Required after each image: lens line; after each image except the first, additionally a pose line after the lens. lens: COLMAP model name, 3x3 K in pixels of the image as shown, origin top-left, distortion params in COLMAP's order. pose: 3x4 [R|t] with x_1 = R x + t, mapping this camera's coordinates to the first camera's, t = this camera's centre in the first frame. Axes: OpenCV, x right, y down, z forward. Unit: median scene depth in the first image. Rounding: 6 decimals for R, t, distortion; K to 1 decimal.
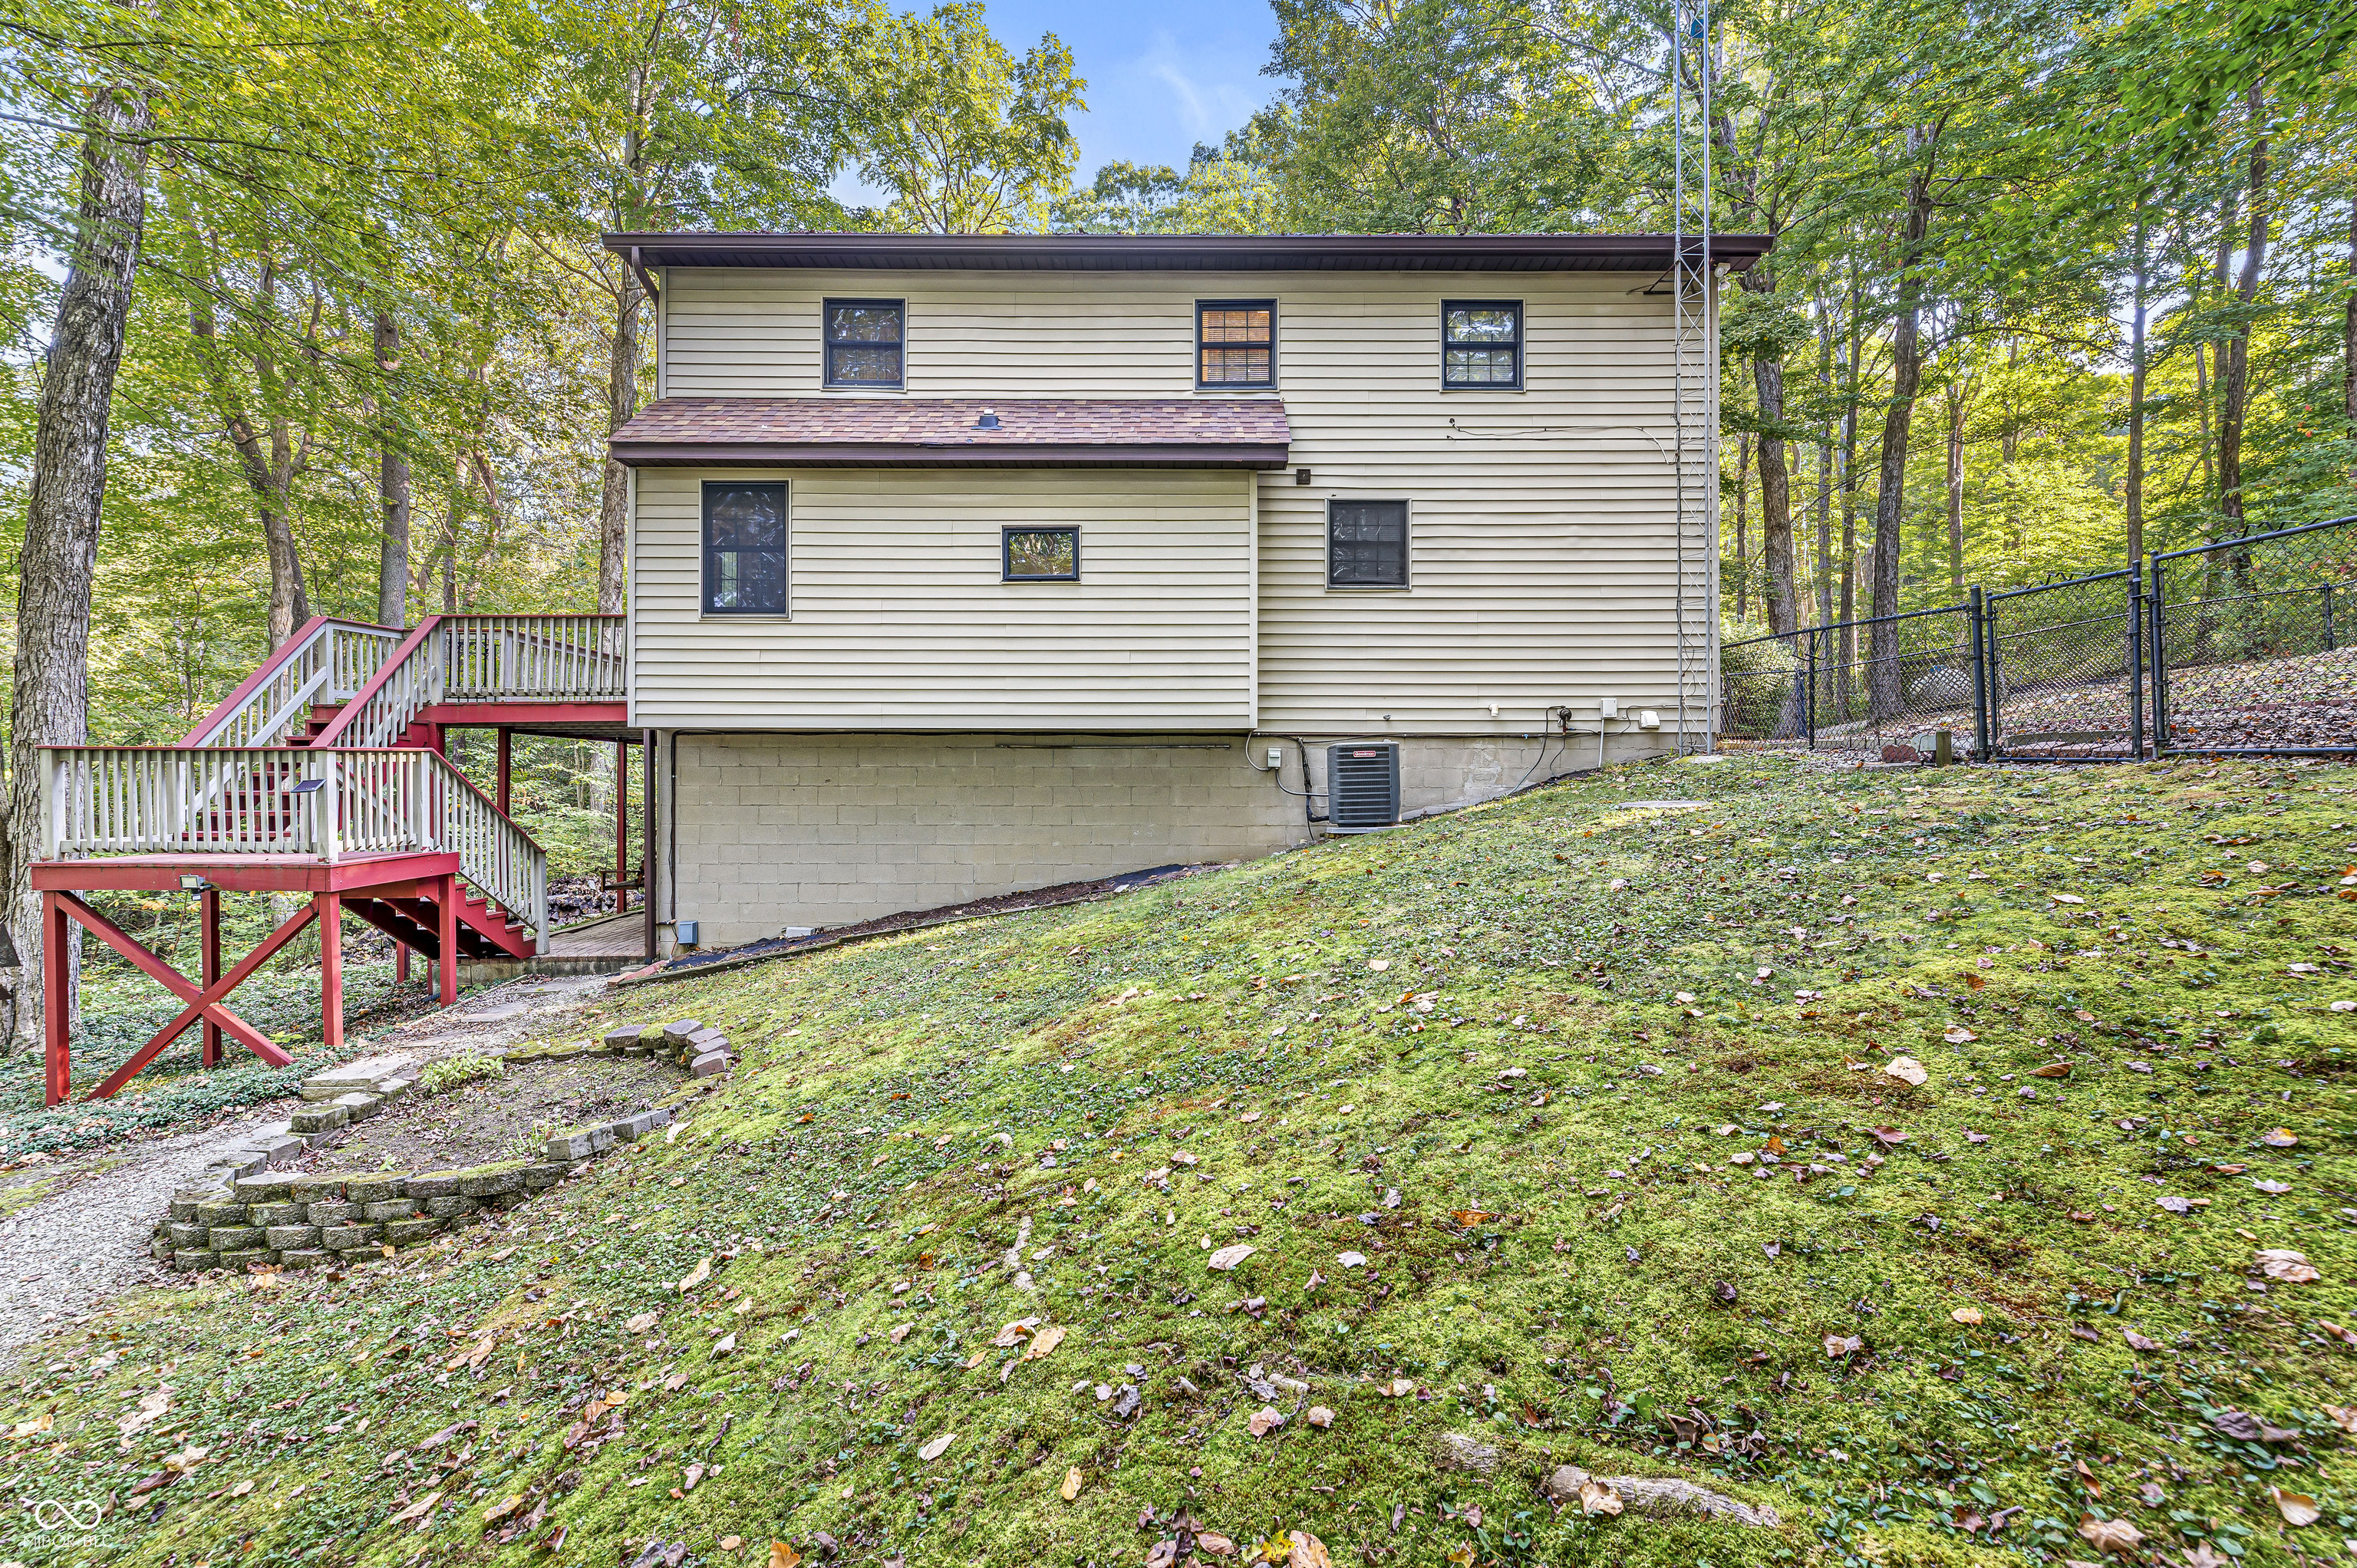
lens RADIAL K [[1034.6, 0, 1179.2], [0, 1034.6, 785.1], [0, 0, 1]] dist [-0.001603, 0.000391]
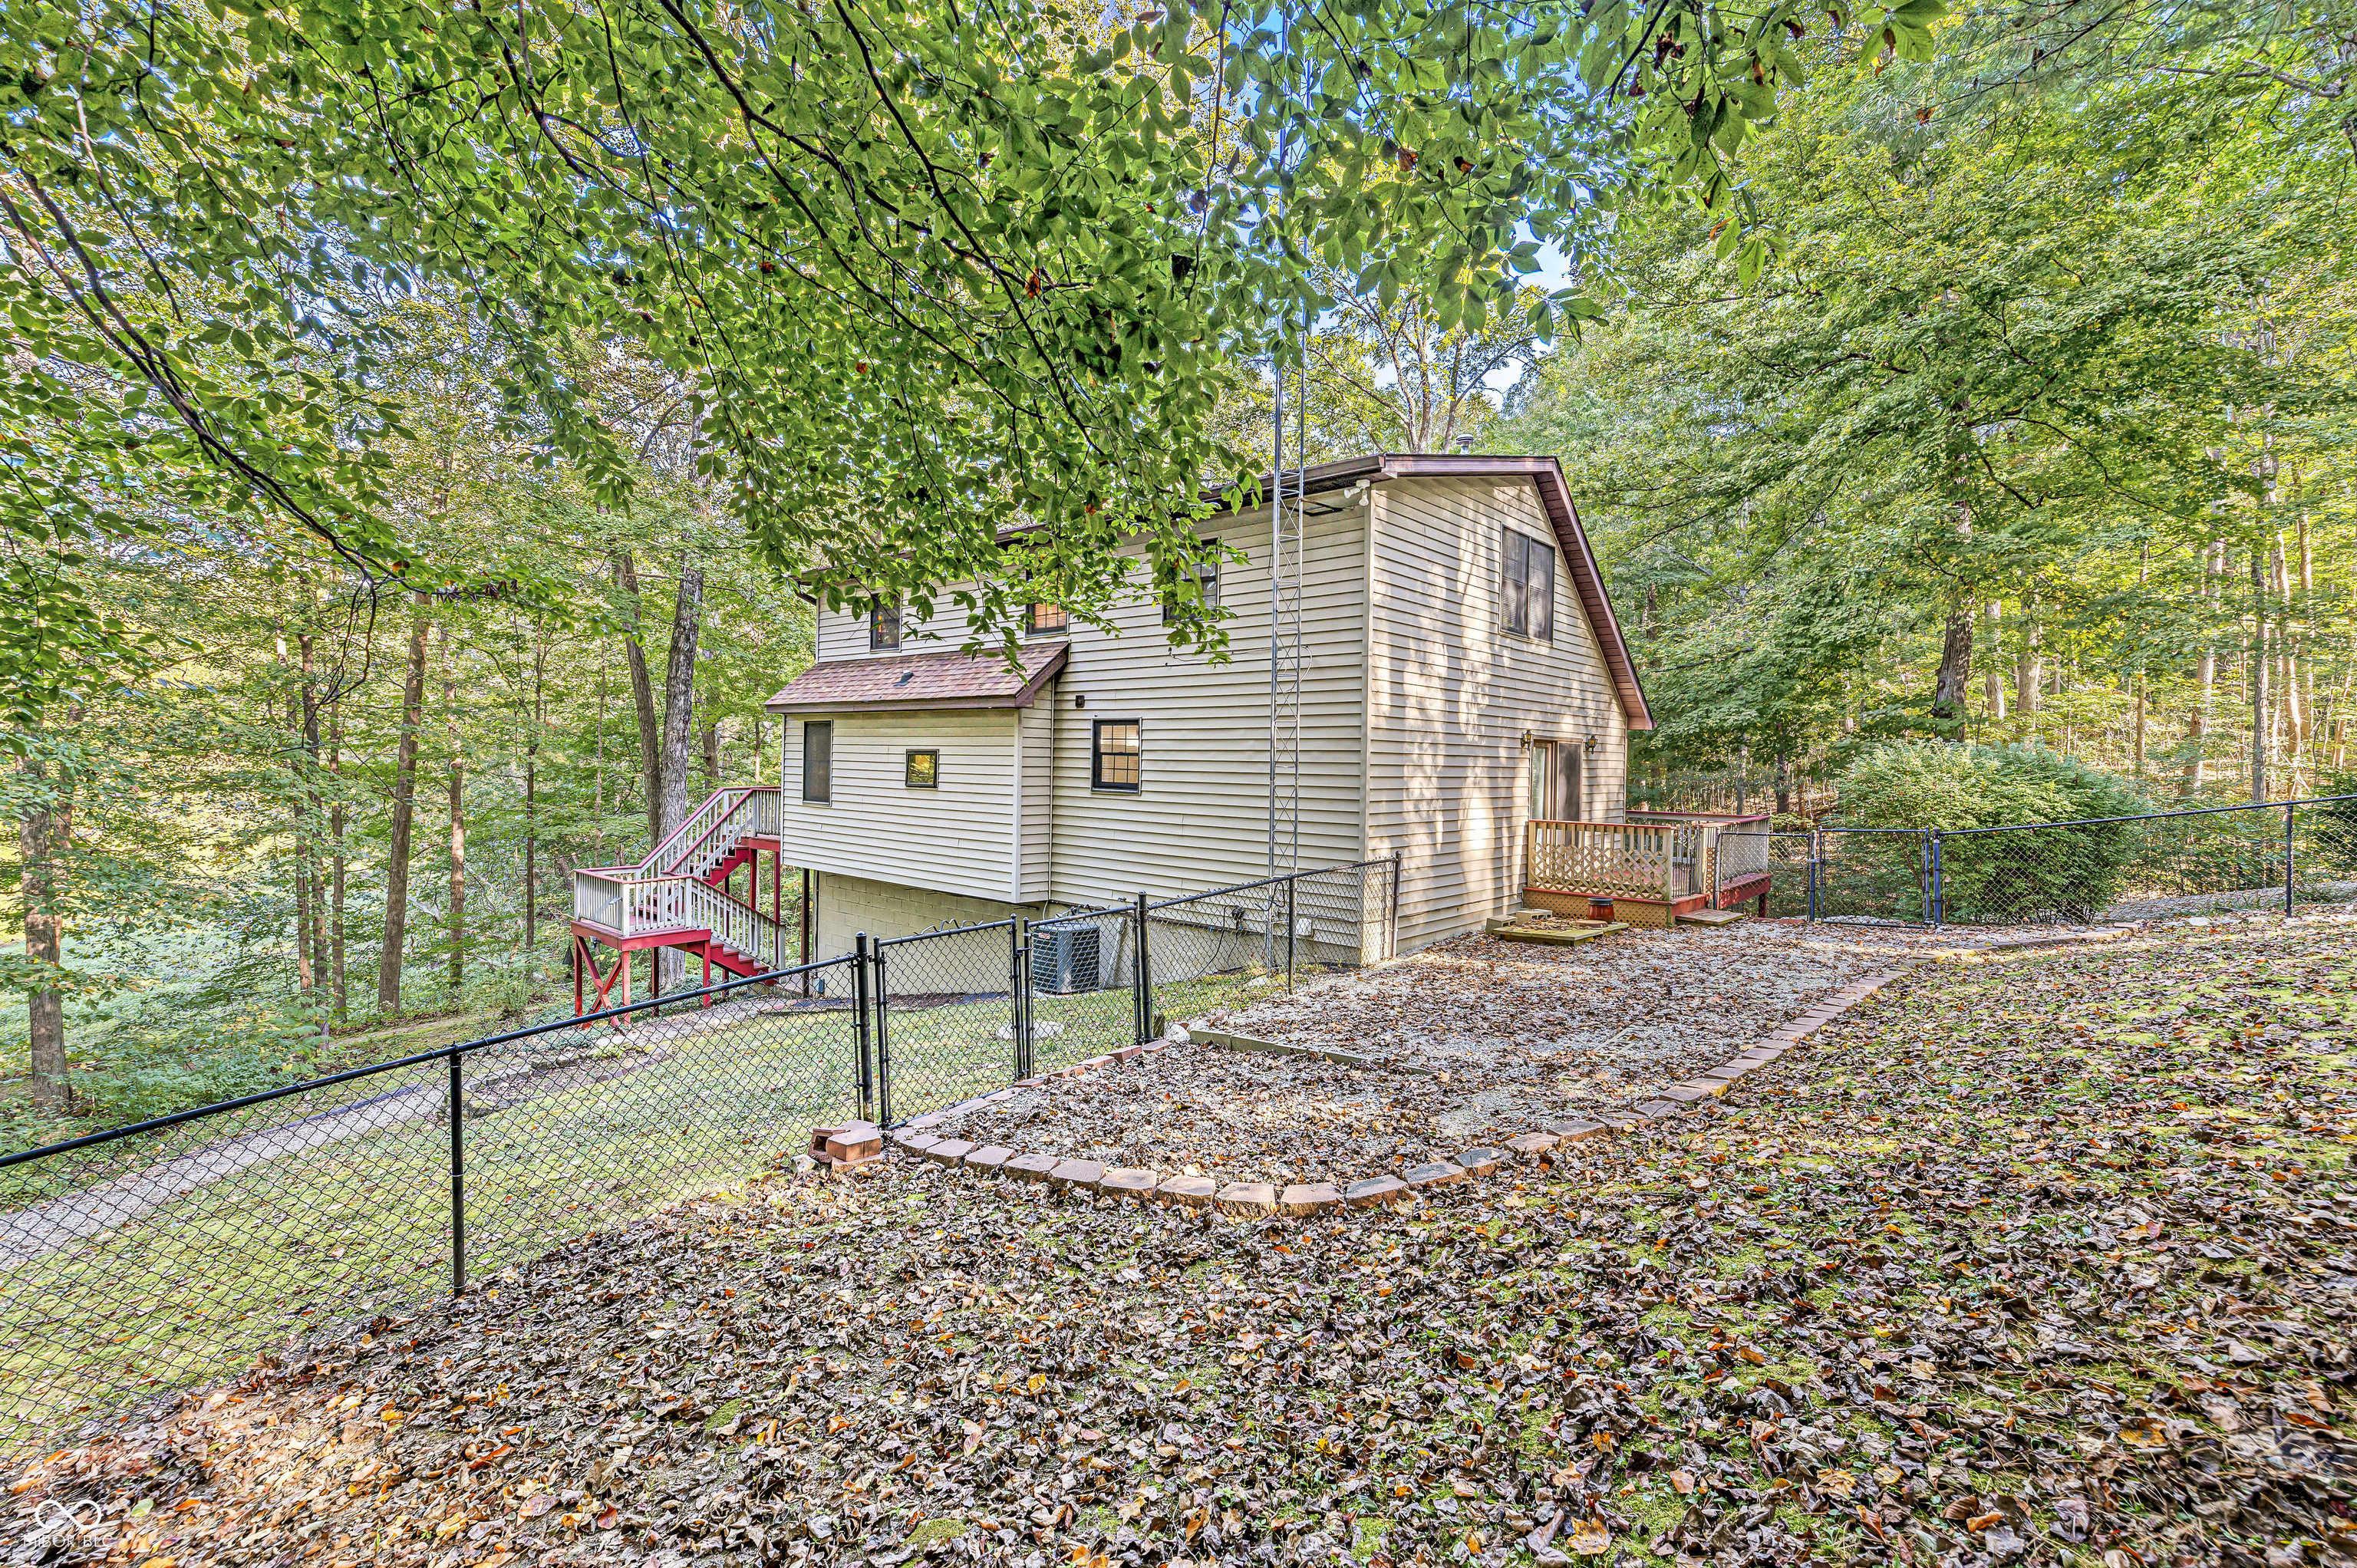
lens RADIAL K [[1034.6, 0, 1176.7], [0, 1034.6, 774.3], [0, 0, 1]] dist [-0.001603, 0.000391]
pose [[0.751301, 0.024334, -0.659511, 1.100984], [-0.005612, 0.999519, 0.030486, -0.261991], [0.659936, -0.019204, 0.751077, 0.136120]]
